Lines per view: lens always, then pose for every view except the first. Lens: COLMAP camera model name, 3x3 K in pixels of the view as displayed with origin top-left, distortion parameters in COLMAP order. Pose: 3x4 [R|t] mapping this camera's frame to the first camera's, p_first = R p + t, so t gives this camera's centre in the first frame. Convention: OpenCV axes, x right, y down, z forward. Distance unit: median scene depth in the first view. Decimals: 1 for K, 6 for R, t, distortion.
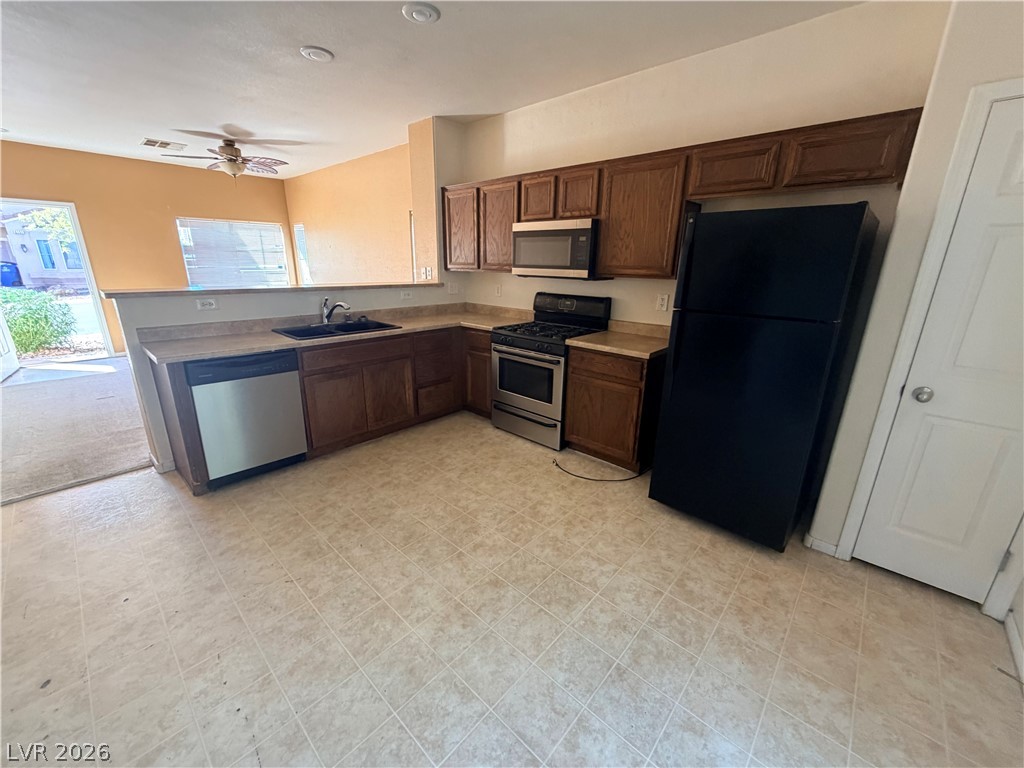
lens RADIAL K [[406.9, 0, 509.0], [0, 406.9, 385.4], [0, 0, 1]] dist [-0.001639, -0.000110]
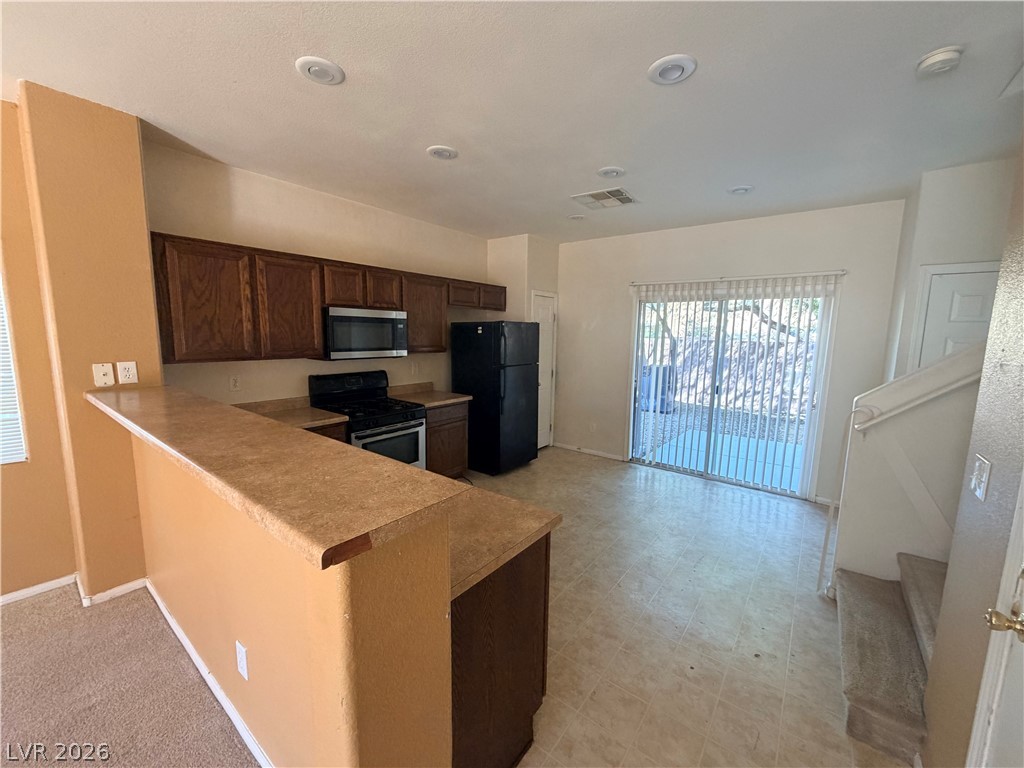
lens RADIAL K [[406.9, 0, 509.0], [0, 406.9, 385.4], [0, 0, 1]] dist [-0.001639, -0.000110]
pose [[-0.085414, -0.146853, 0.985464, -1.121982], [0.273471, 0.947637, 0.164919, -0.303568], [-0.958080, 0.283582, -0.040782, 0.783572]]
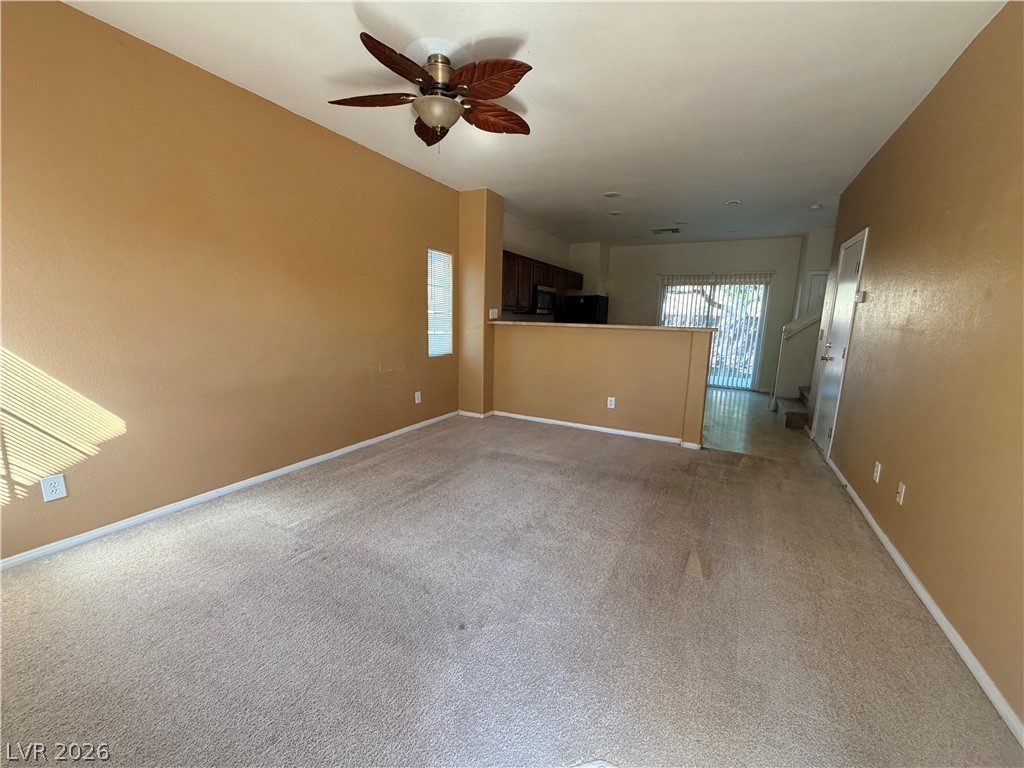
lens RADIAL K [[406.9, 0, 509.0], [0, 406.9, 385.4], [0, 0, 1]] dist [-0.001639, -0.000110]
pose [[-0.245504, -0.183835, 0.951805, -1.981675], [0.257339, 0.934267, 0.246824, -0.519508], [-0.934615, 0.305532, -0.182059, 1.780463]]
